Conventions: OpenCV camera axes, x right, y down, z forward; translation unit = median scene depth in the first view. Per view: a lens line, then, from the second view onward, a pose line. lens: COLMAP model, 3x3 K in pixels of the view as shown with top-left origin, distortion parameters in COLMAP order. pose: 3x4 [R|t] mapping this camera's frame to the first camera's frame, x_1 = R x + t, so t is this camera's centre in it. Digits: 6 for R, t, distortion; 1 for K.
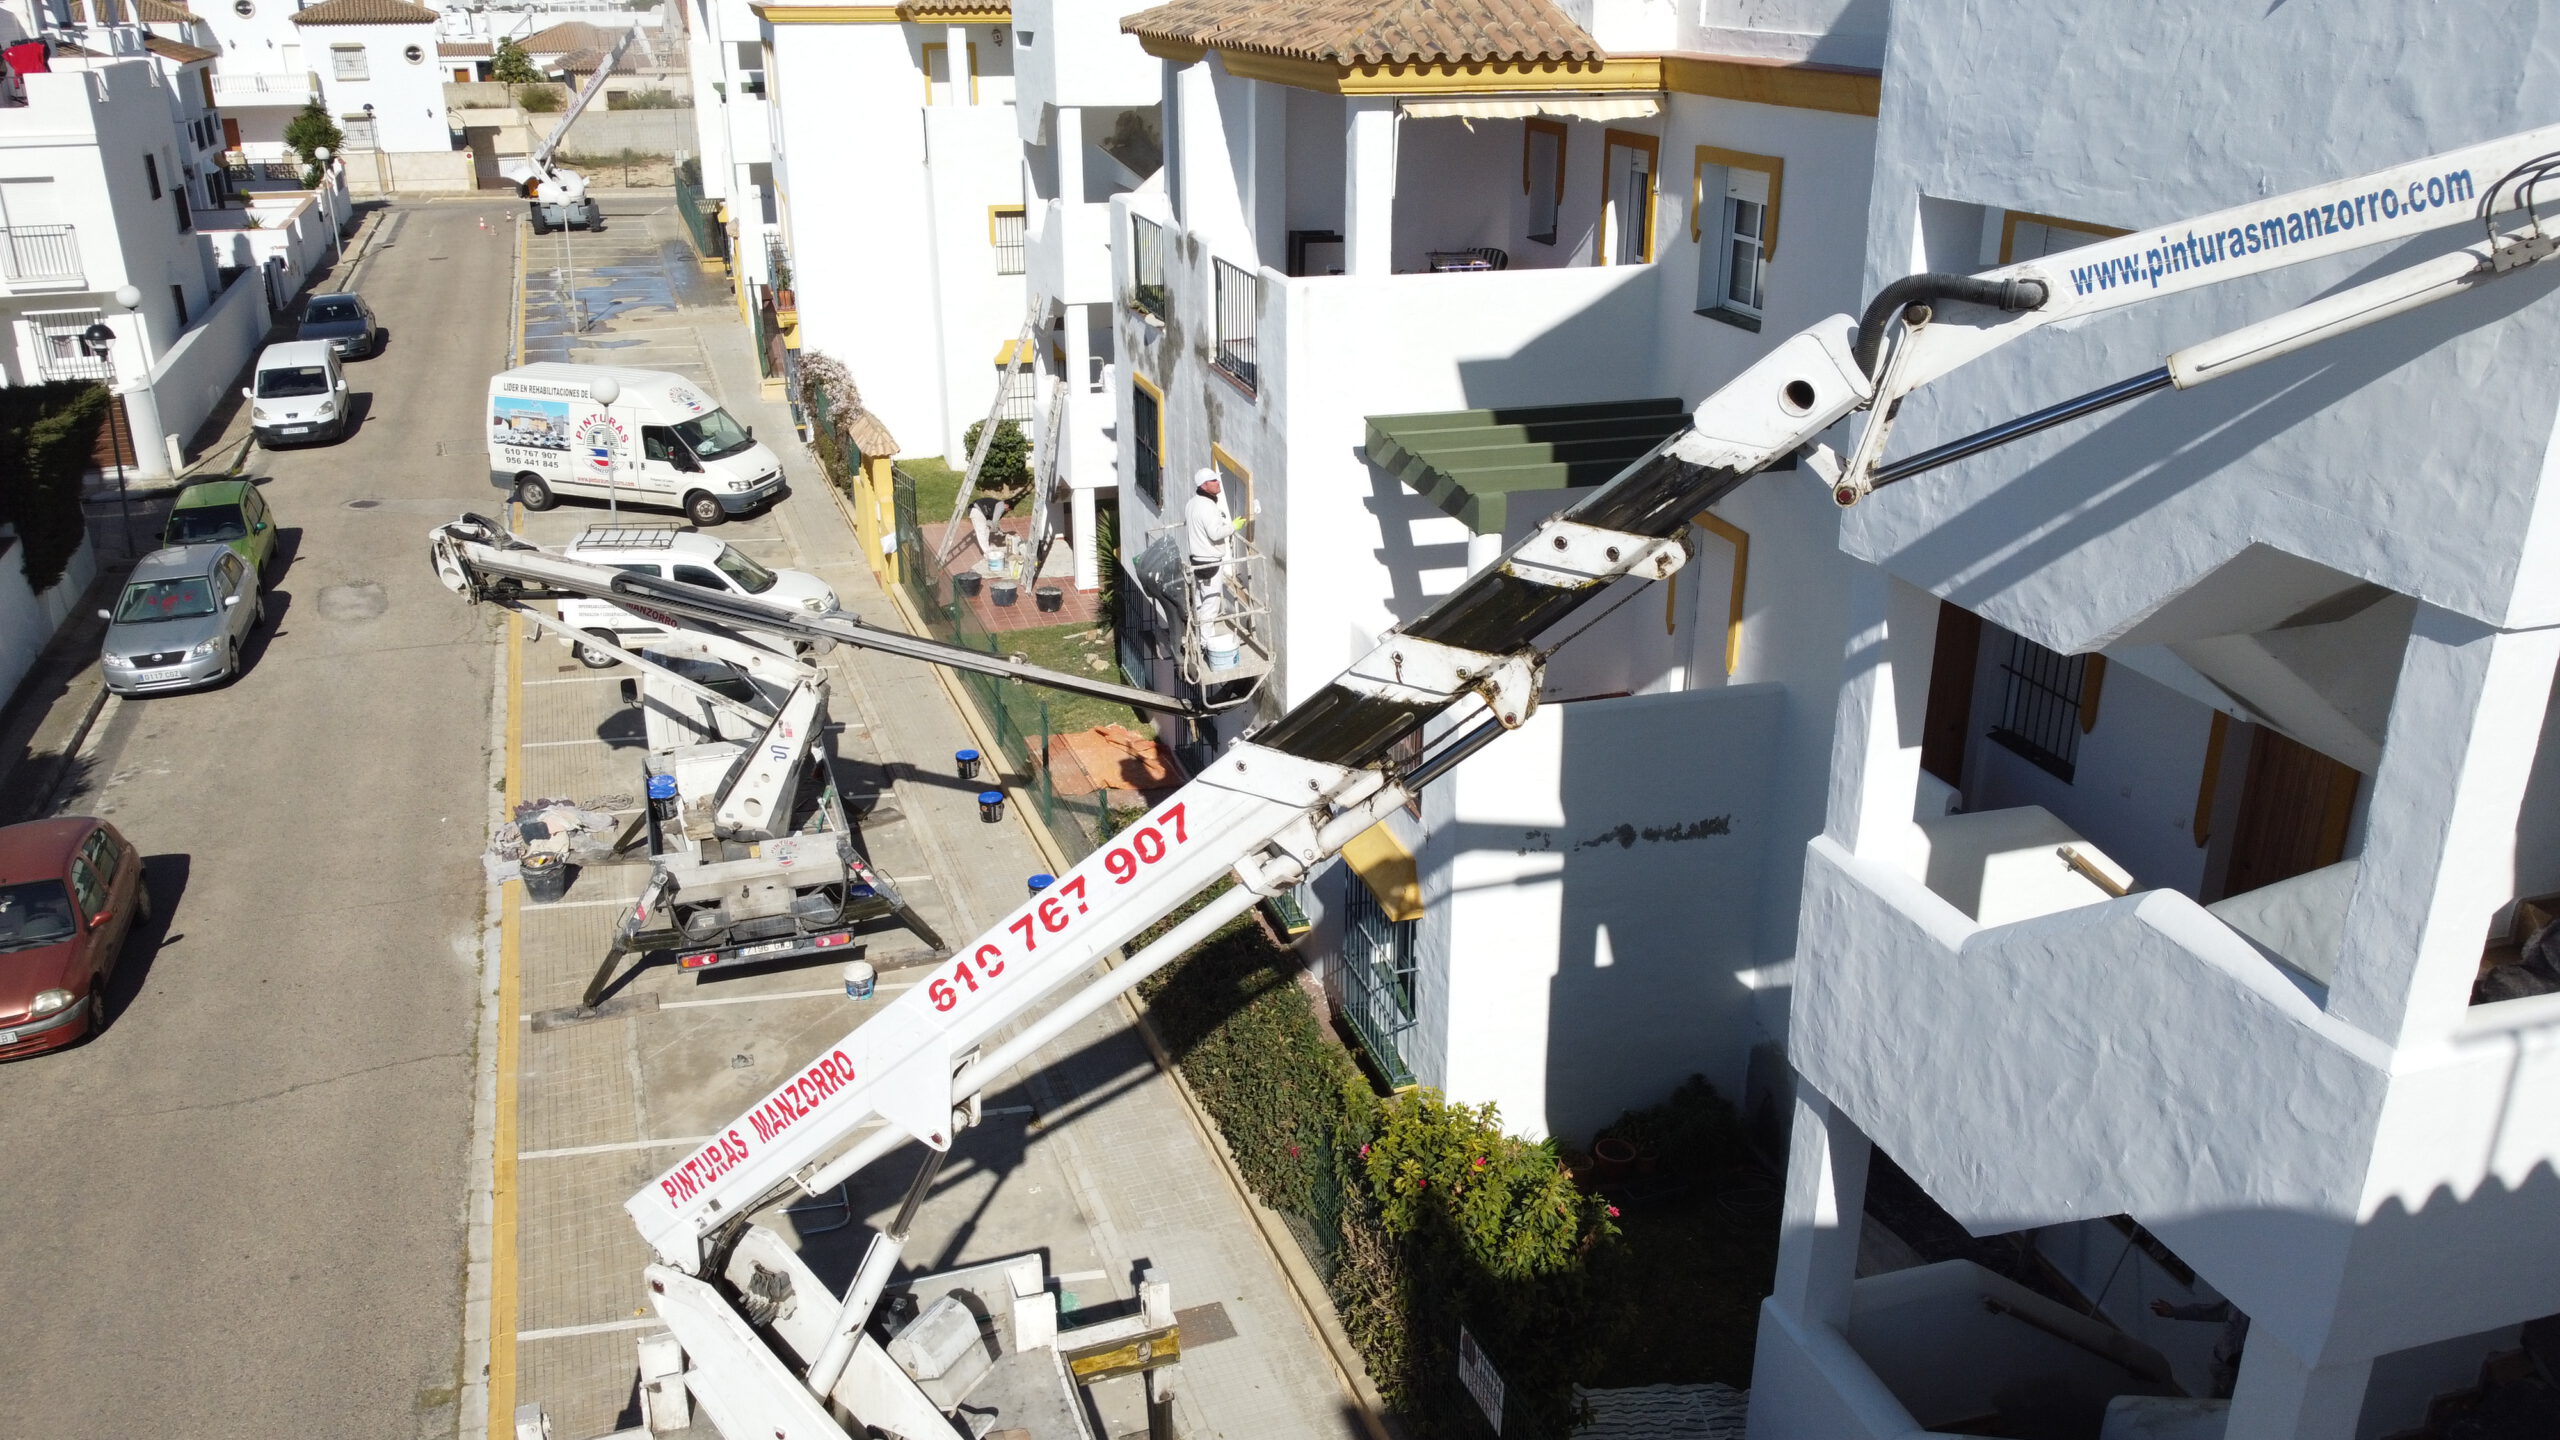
lens RADIAL K [[1936.9, 0, 1268.1], [0, 1936.9, 729.4], [0, 0, 1]] dist [0.001847, -0.005978]
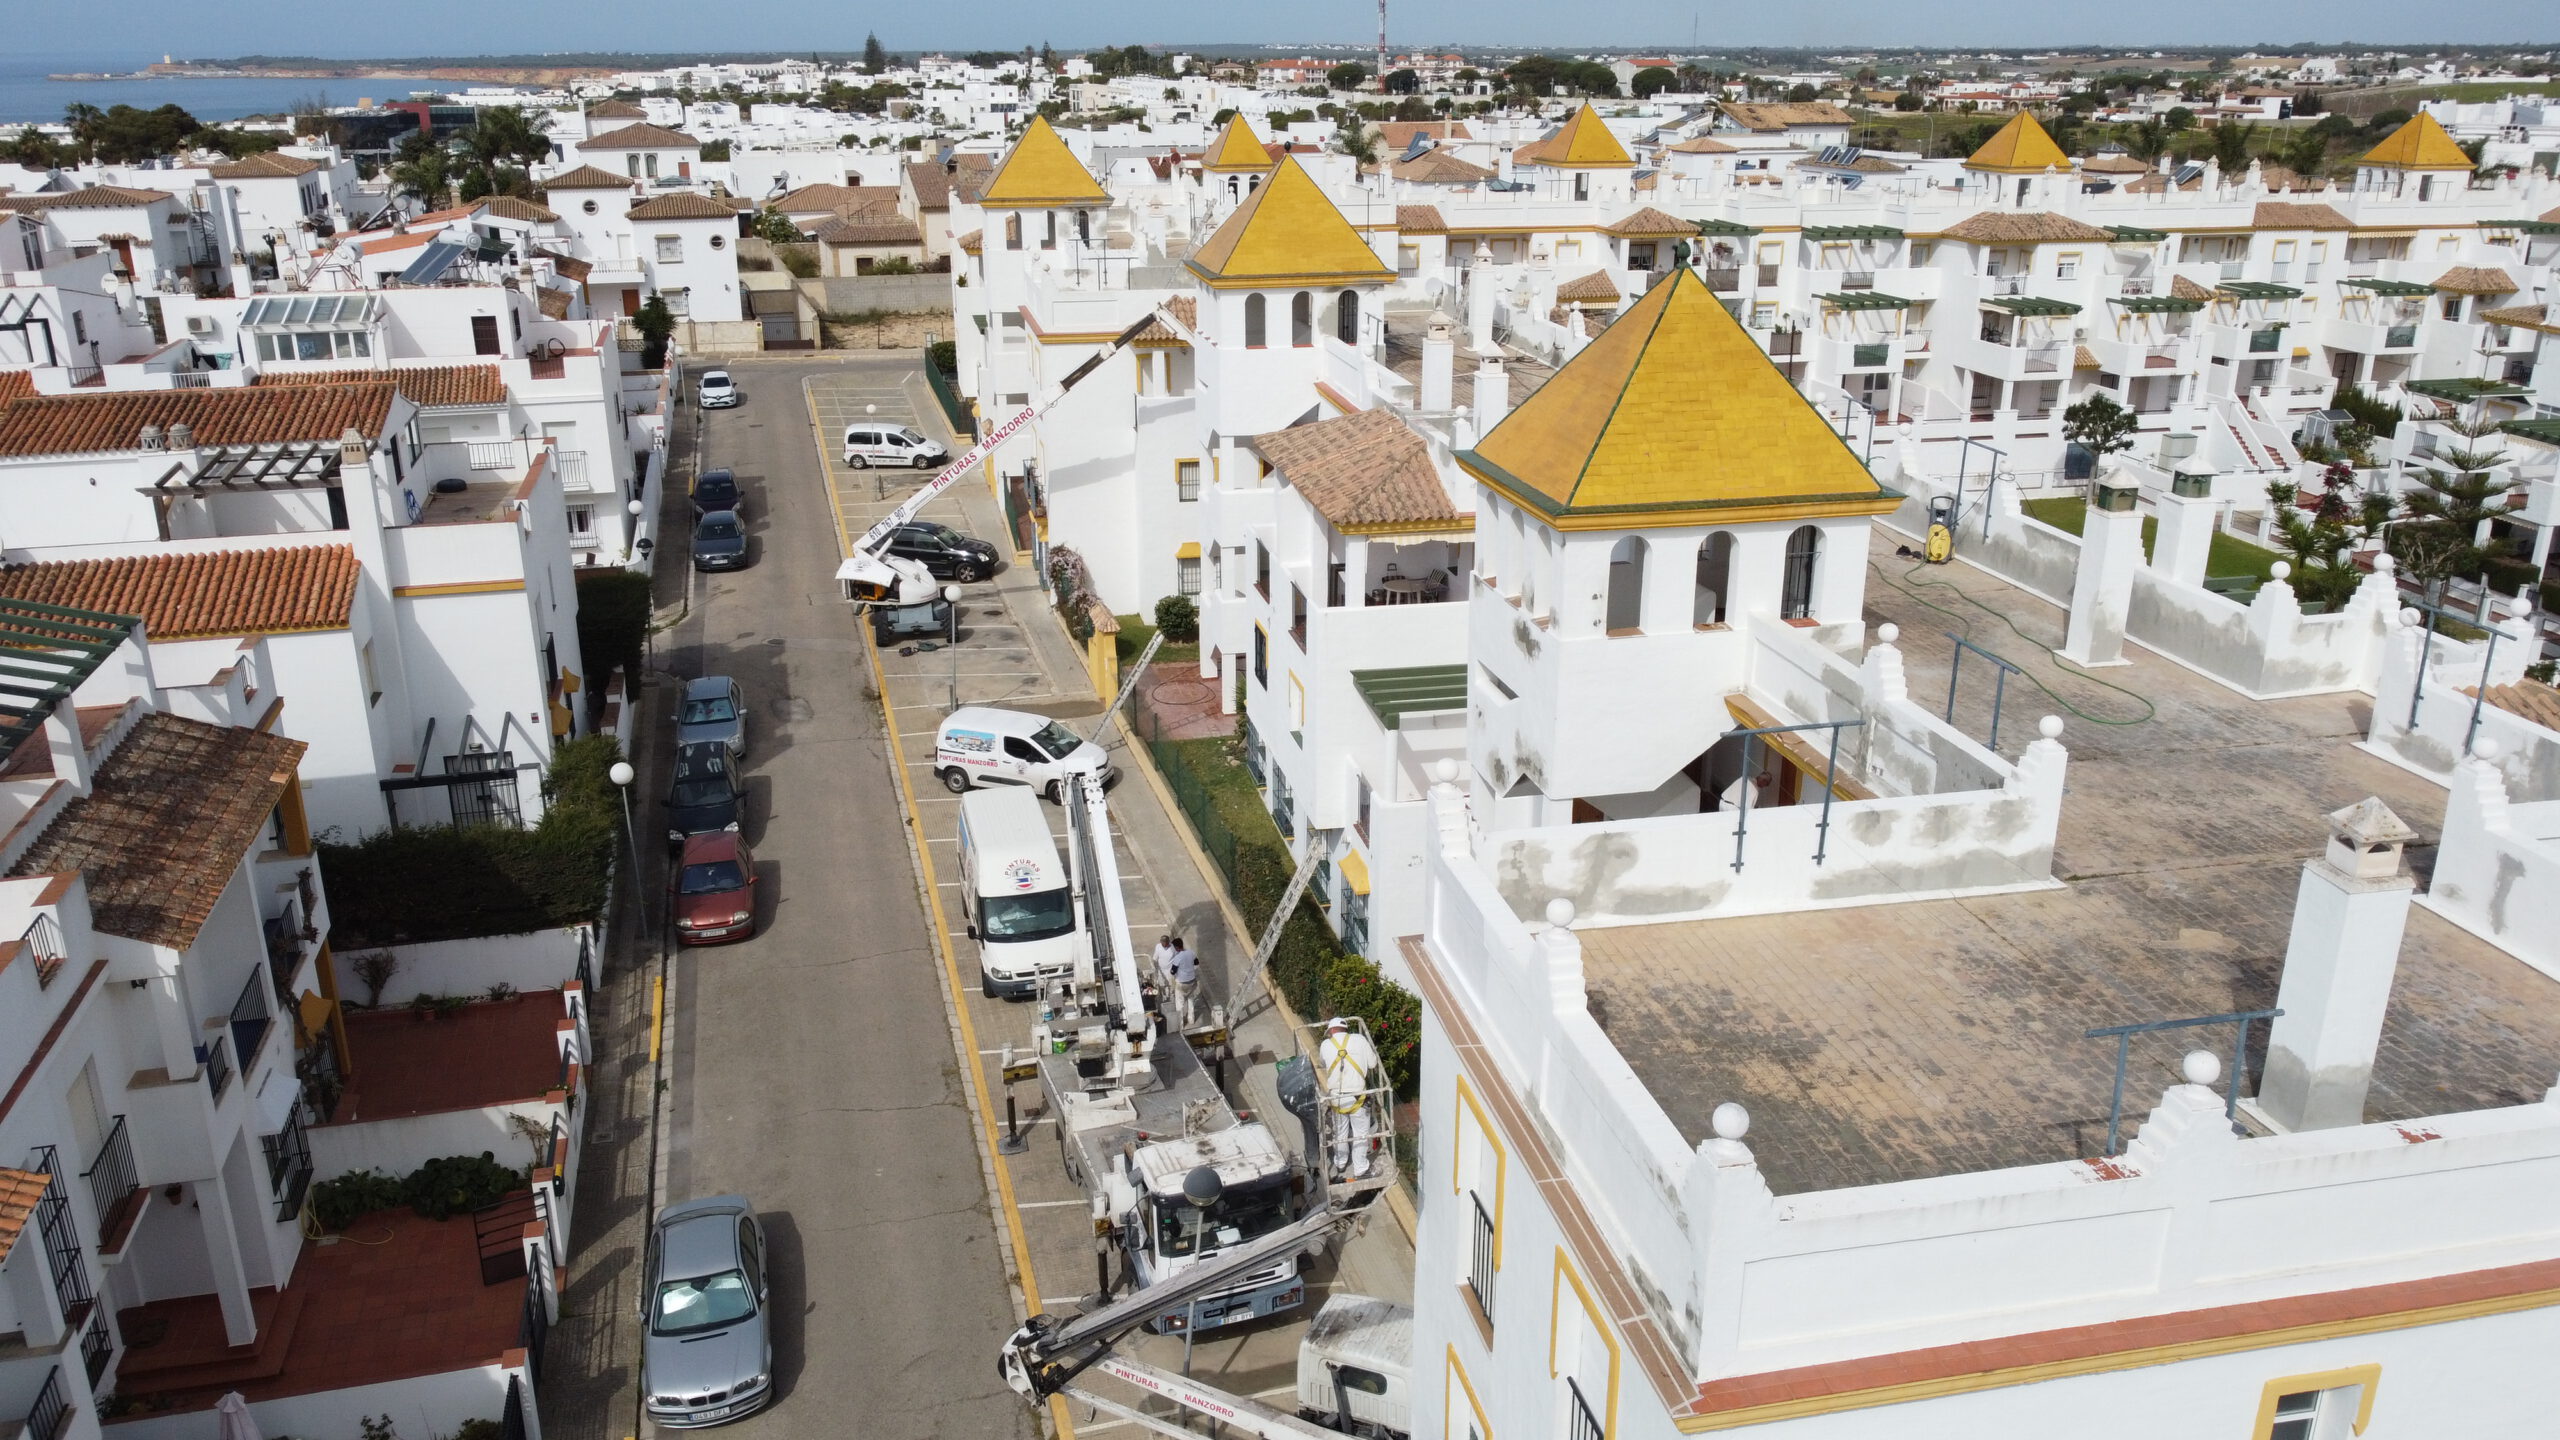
lens RADIAL K [[1973.5, 0, 1280.0], [0, 1973.5, 720.0], [0, 0, 1]] dist [0.005266, -0.004098]
pose [[0.997059, 0.025348, -0.072322, 0.068283], [-0.027867, 0.999032, -0.034029, -0.011601], [0.071390, 0.035944, 0.996801, -0.656650]]
